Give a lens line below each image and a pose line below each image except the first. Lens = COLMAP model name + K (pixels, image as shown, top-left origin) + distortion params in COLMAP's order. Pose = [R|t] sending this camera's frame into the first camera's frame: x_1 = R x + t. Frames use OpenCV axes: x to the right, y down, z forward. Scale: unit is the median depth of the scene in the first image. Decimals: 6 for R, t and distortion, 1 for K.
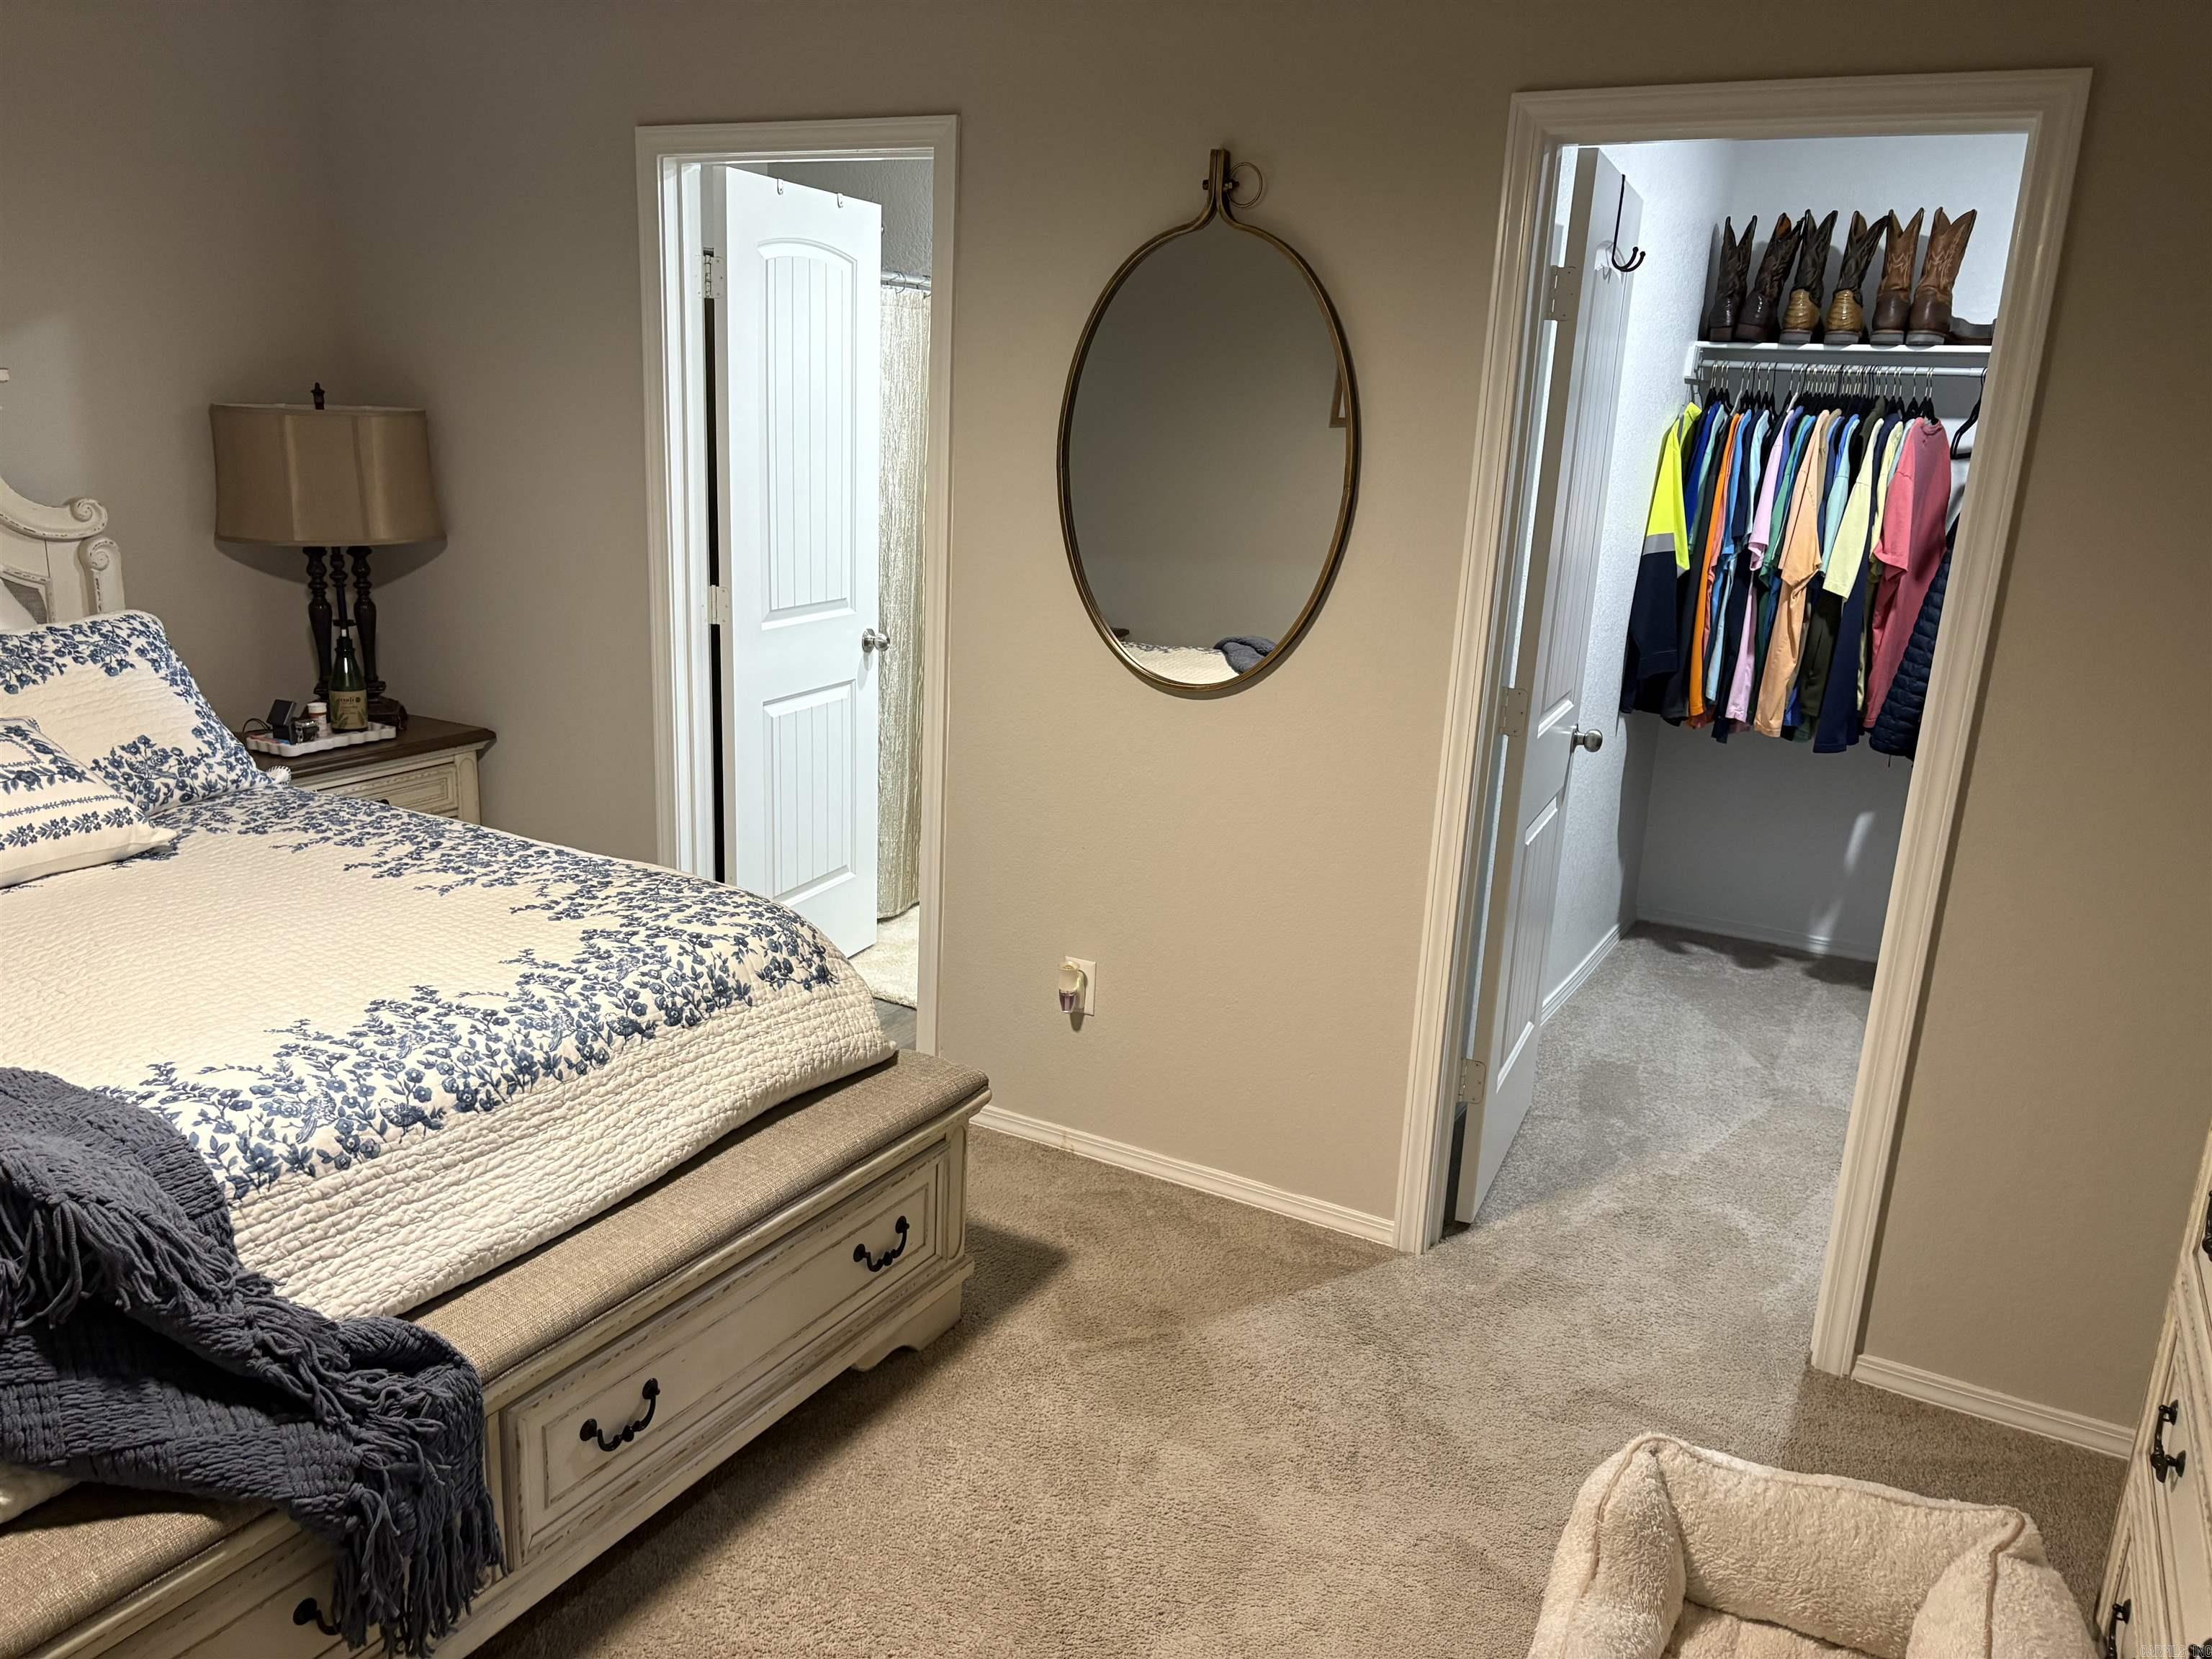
lens RADIAL K [[1653.2, 0, 1138.7], [0, 1653.2, 854.1], [0, 0, 1]] dist [0.000061, 0.011276]
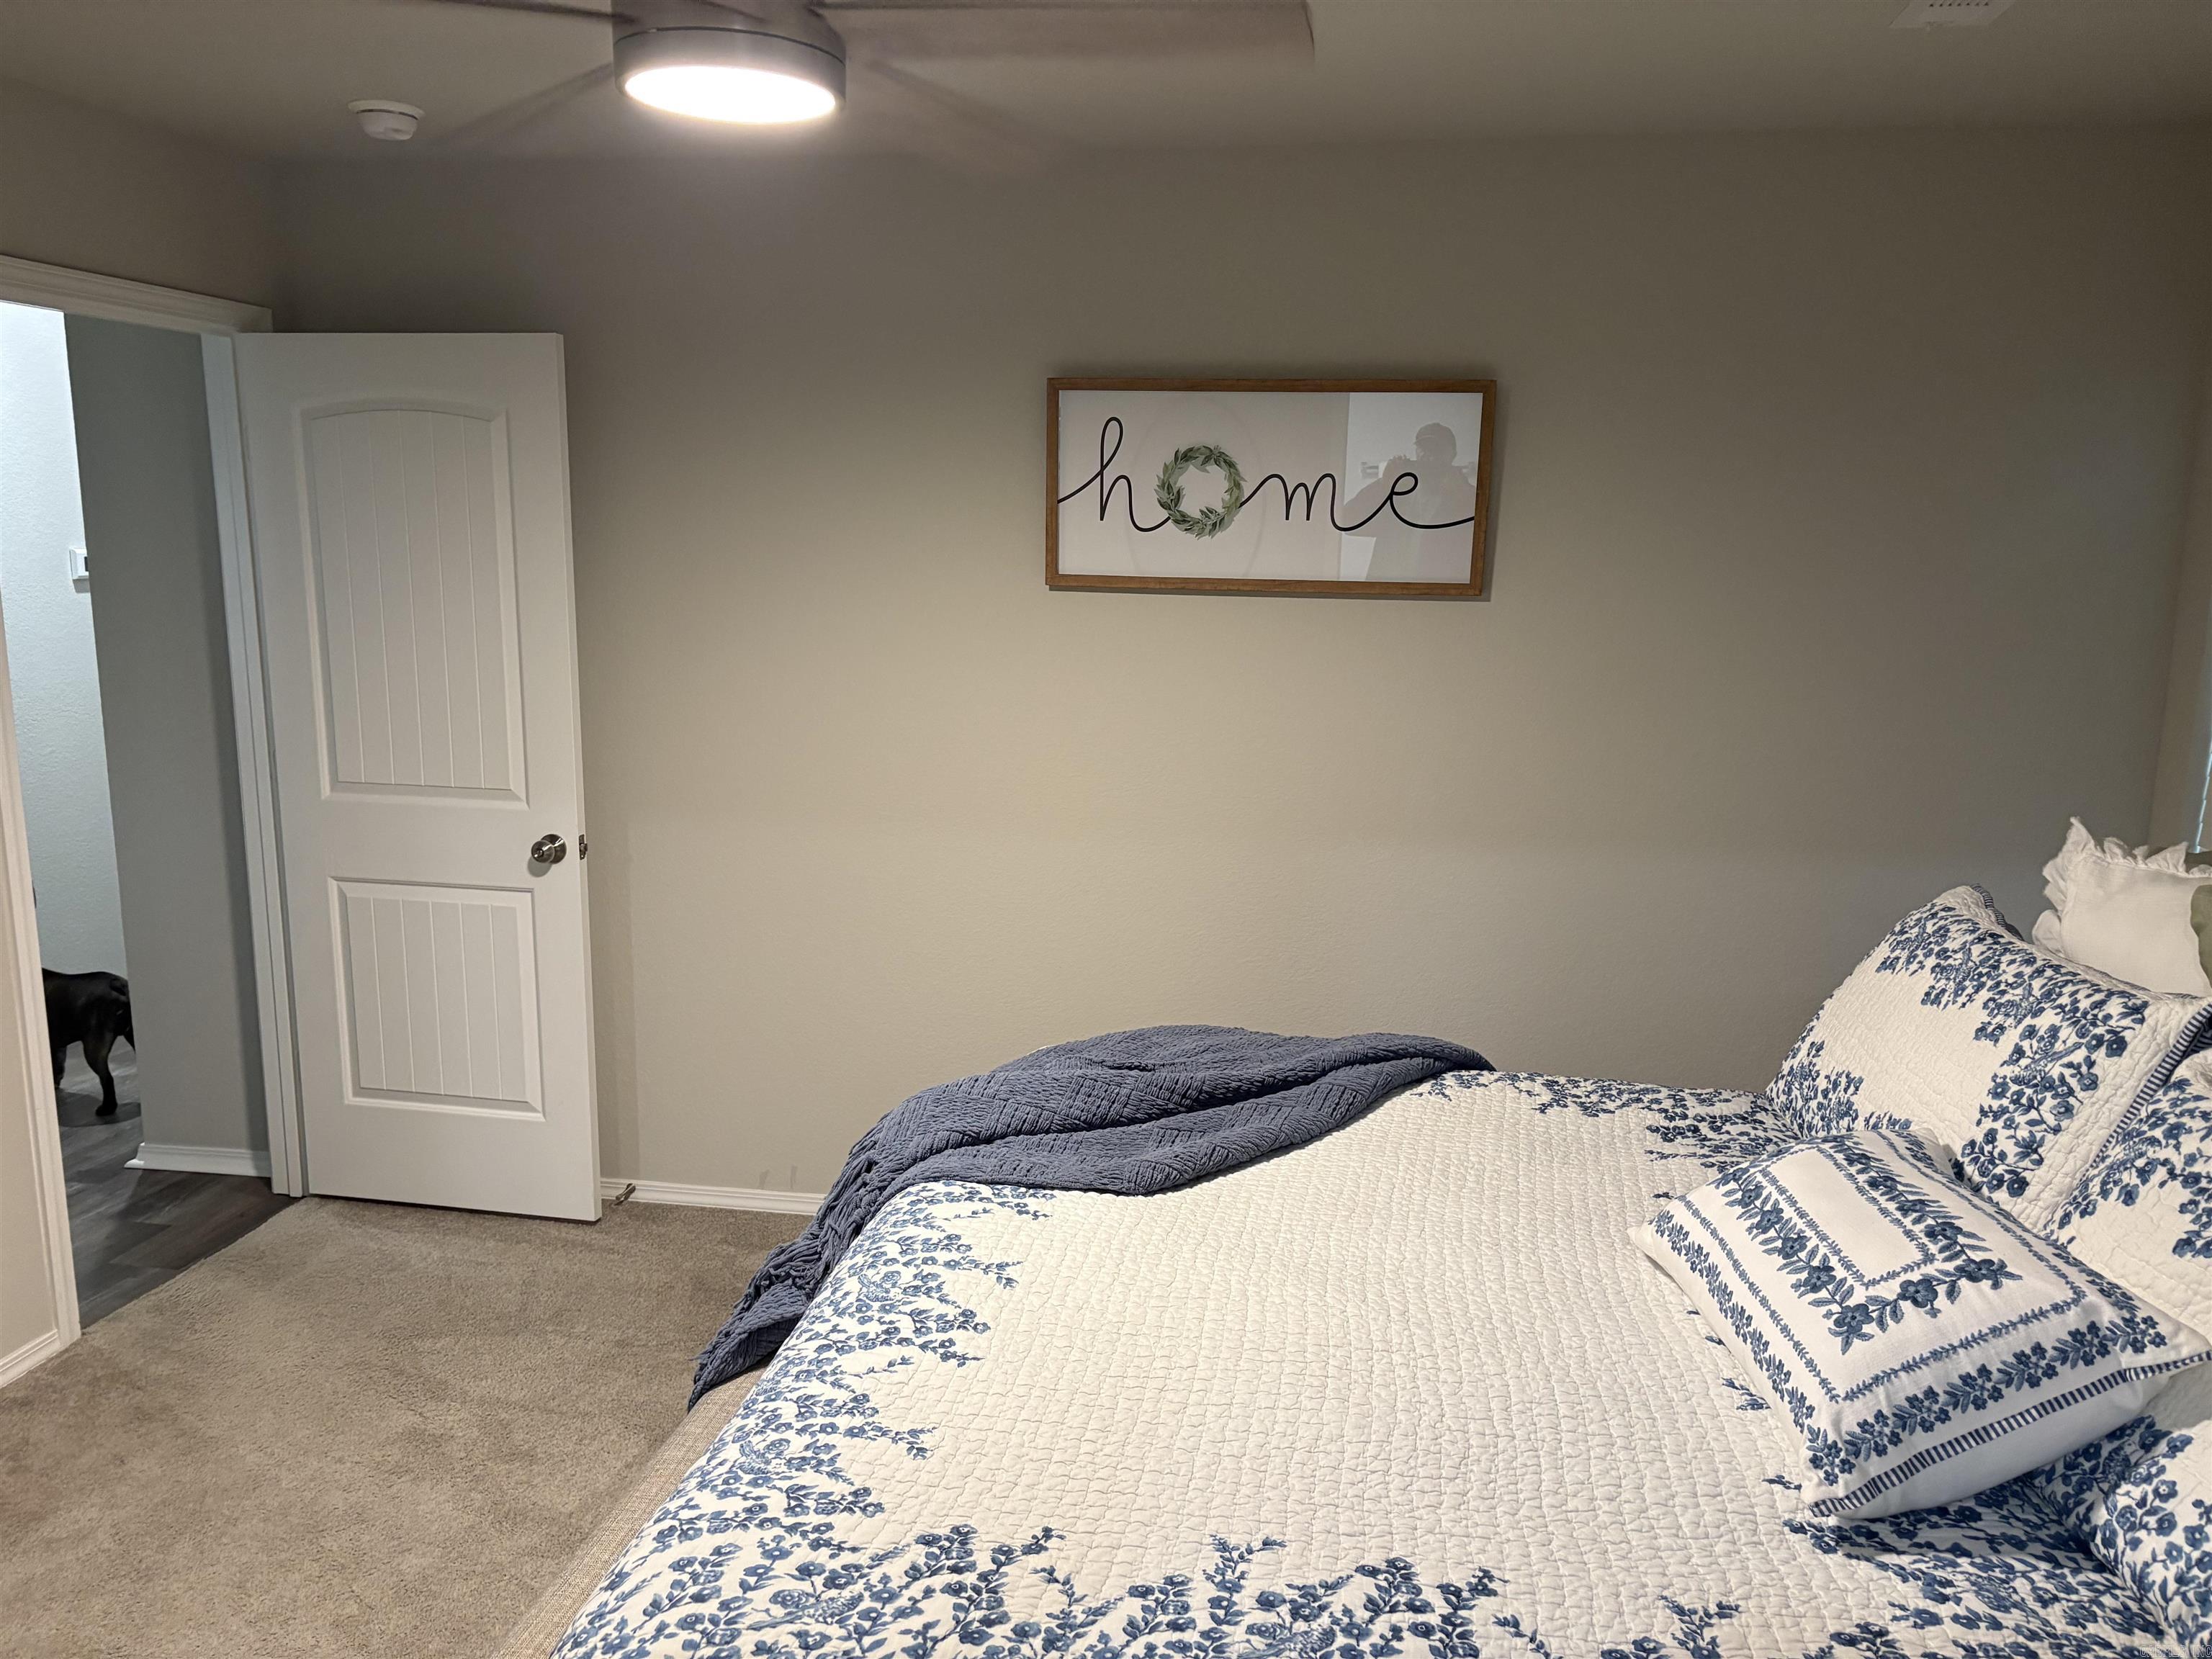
lens RADIAL K [[1678.2, 0, 1106.0], [0, 1678.2, 829.5], [0, 0, 1]] dist [0.007065, -0.072015]
pose [[-0.950539, -0.011776, -0.310381, -0.233517], [-0.142834, 0.903927, 0.403131, -0.448283], [0.275815, 0.427525, -0.860900, 1.507539]]
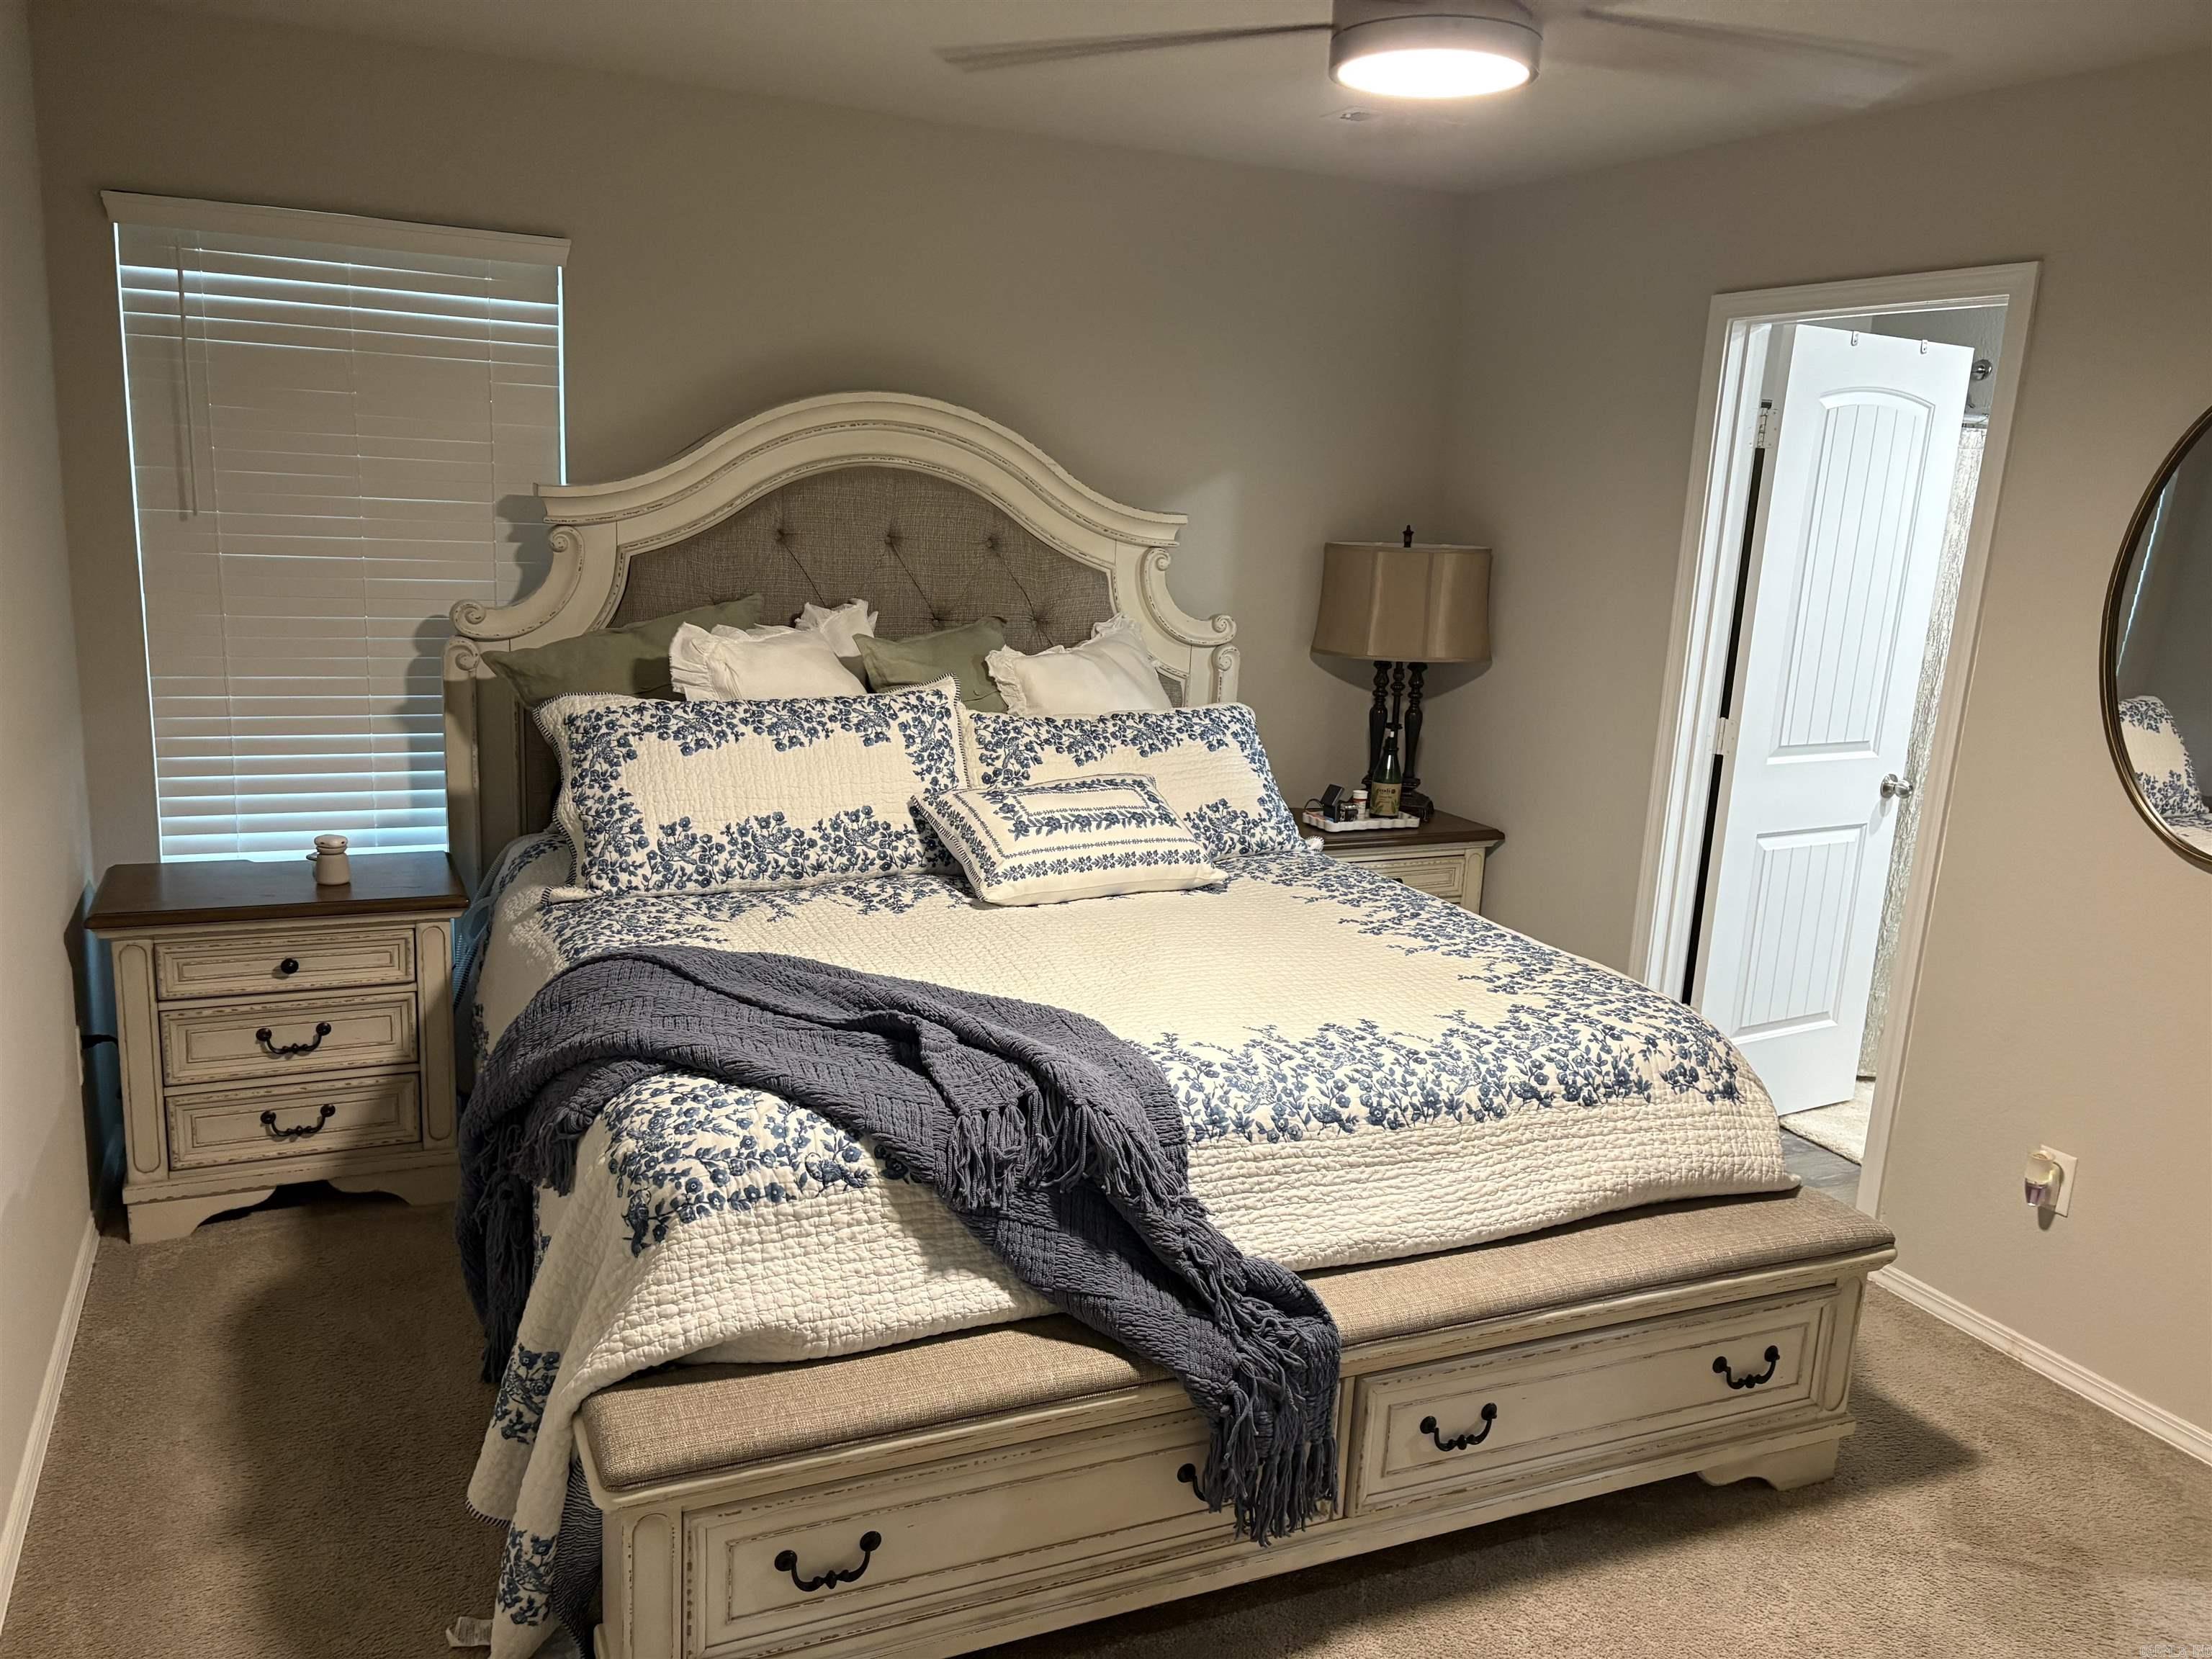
lens RADIAL K [[1678.2, 0, 1106.0], [0, 1678.2, 829.5], [0, 0, 1]] dist [0.007065, -0.072015]
pose [[0.794737, 0.110791, -0.596756, 0.118759], [-0.166534, 0.985270, -0.038862, 0.020056], [0.583660, 0.130265, 0.801481, -0.100238]]
